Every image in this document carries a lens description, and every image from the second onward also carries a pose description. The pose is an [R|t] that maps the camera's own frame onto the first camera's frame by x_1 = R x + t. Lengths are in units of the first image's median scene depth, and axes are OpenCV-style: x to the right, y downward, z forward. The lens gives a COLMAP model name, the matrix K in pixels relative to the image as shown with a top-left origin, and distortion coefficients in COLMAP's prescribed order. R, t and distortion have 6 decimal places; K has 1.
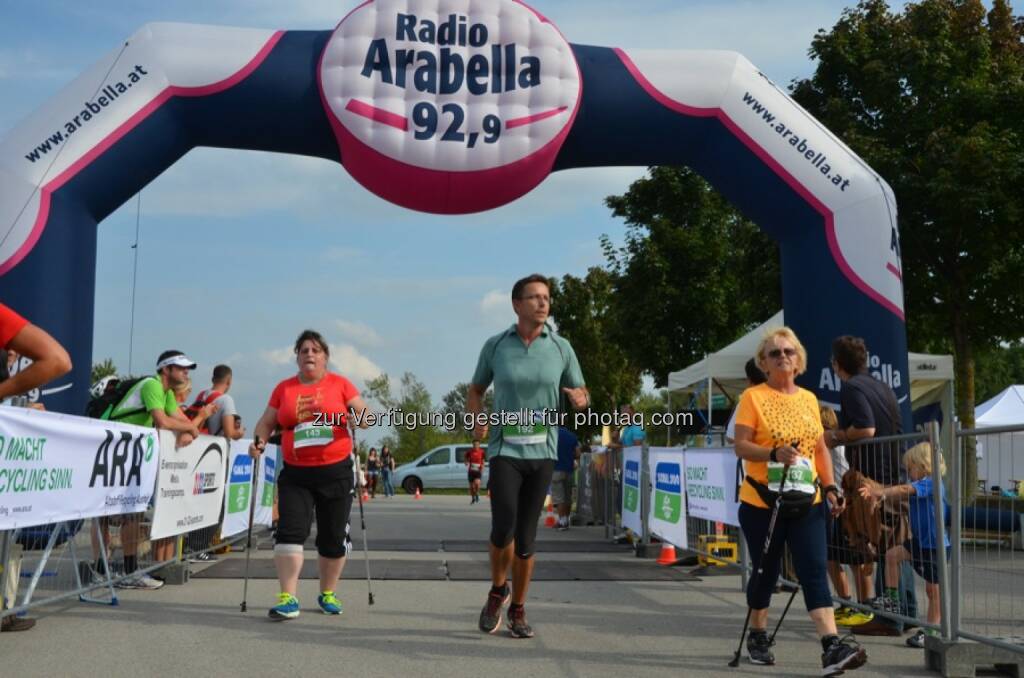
lens RADIAL K [[1193.4, 0, 512.0], [0, 1193.4, 339.0], [0, 0, 1]] dist [-0.016367, 0.028422]
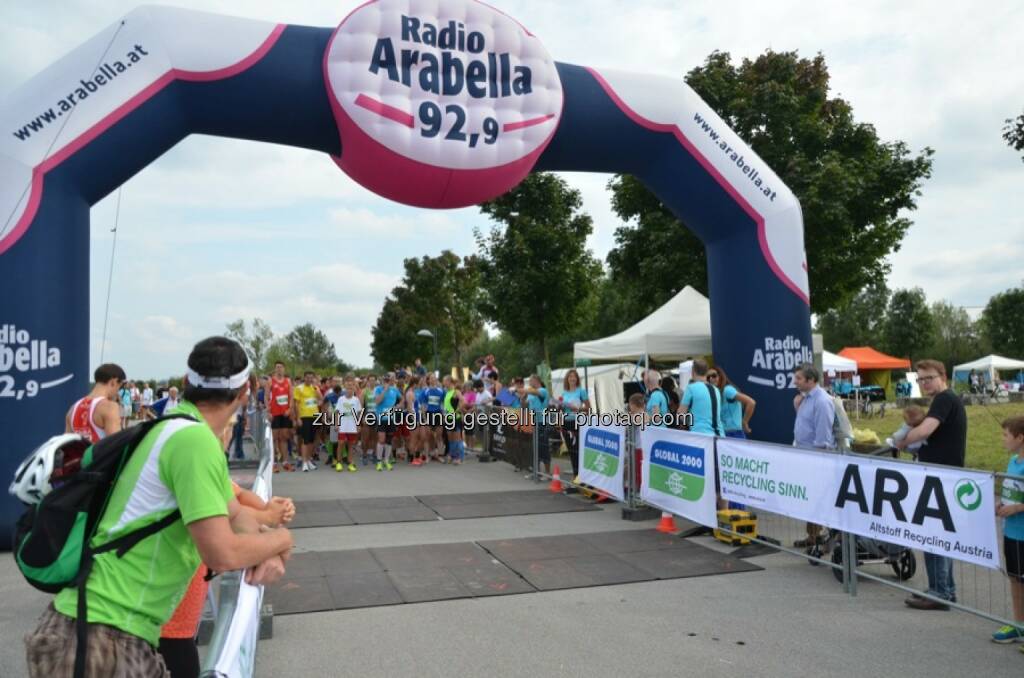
lens RADIAL K [[790.3, 0, 512.0], [0, 790.3, 339.0], [0, 0, 1]] dist [-0.041010, 0.011000]
pose [[0.971435, -0.004414, 0.237265, -0.166324], [-0.009295, 0.998352, 0.056630, -0.028764], [-0.237124, -0.057218, 0.969793, 0.292094]]
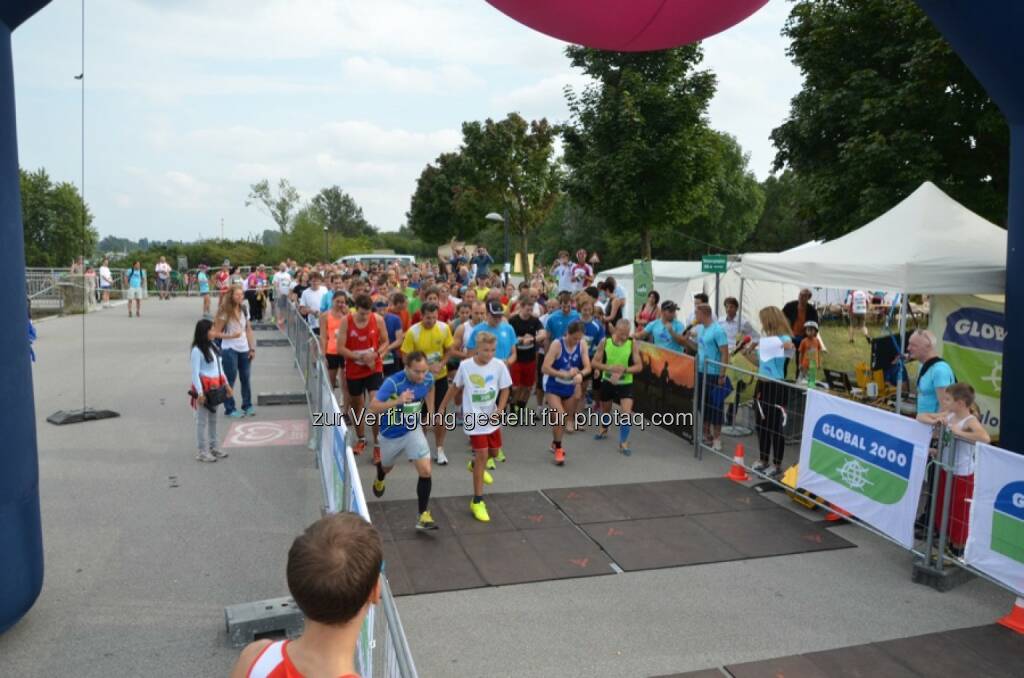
lens RADIAL K [[790.3, 0, 512.0], [0, 790.3, 339.0], [0, 0, 1]] dist [-0.041010, 0.011000]
pose [[0.978210, -0.014162, 0.207134, -0.208377], [-0.033632, 0.973685, 0.225404, -0.049407], [-0.204875, -0.227459, 0.951992, 0.609722]]
